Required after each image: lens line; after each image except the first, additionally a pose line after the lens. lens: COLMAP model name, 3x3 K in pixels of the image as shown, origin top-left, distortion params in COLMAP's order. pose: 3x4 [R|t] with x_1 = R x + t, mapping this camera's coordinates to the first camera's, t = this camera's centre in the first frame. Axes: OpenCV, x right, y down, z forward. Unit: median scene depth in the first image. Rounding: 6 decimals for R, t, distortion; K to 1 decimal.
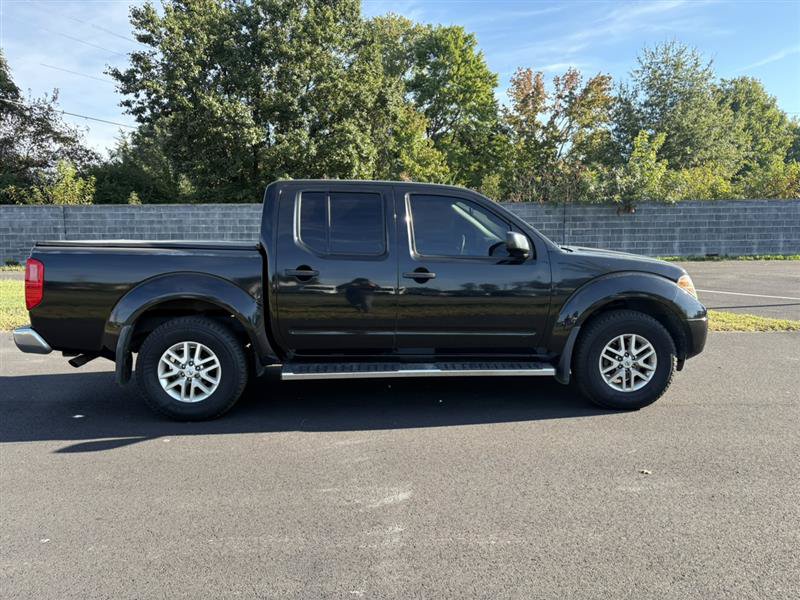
lens RADIAL K [[597.9, 0, 396.7], [0, 597.9, 311.2], [0, 0, 1]] dist [0.033515, -0.036692]
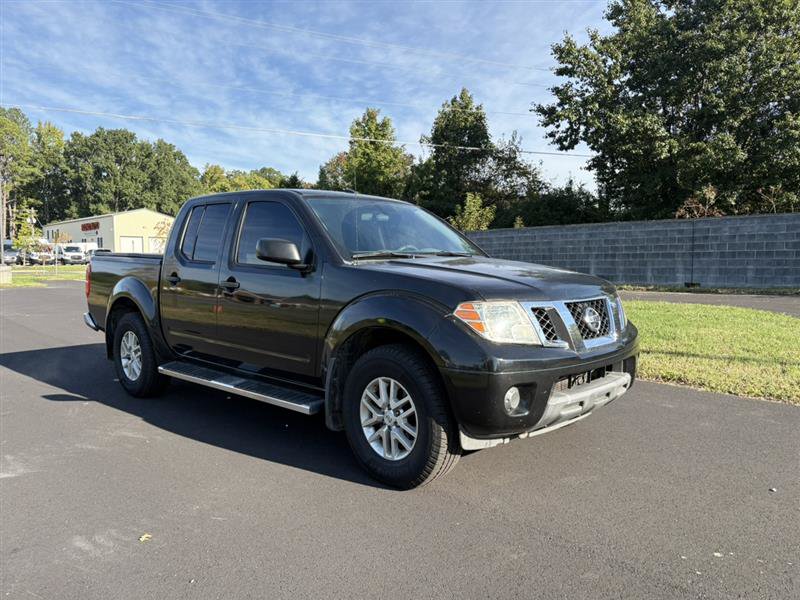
lens RADIAL K [[597.9, 0, 382.3], [0, 597.9, 297.3], [0, 0, 1]] dist [0.033515, -0.036692]
pose [[0.681454, 0.046606, -0.730375, 0.150547], [-0.092005, 0.995508, -0.022318, -0.006760], [0.726054, 0.082407, 0.682682, 0.084942]]
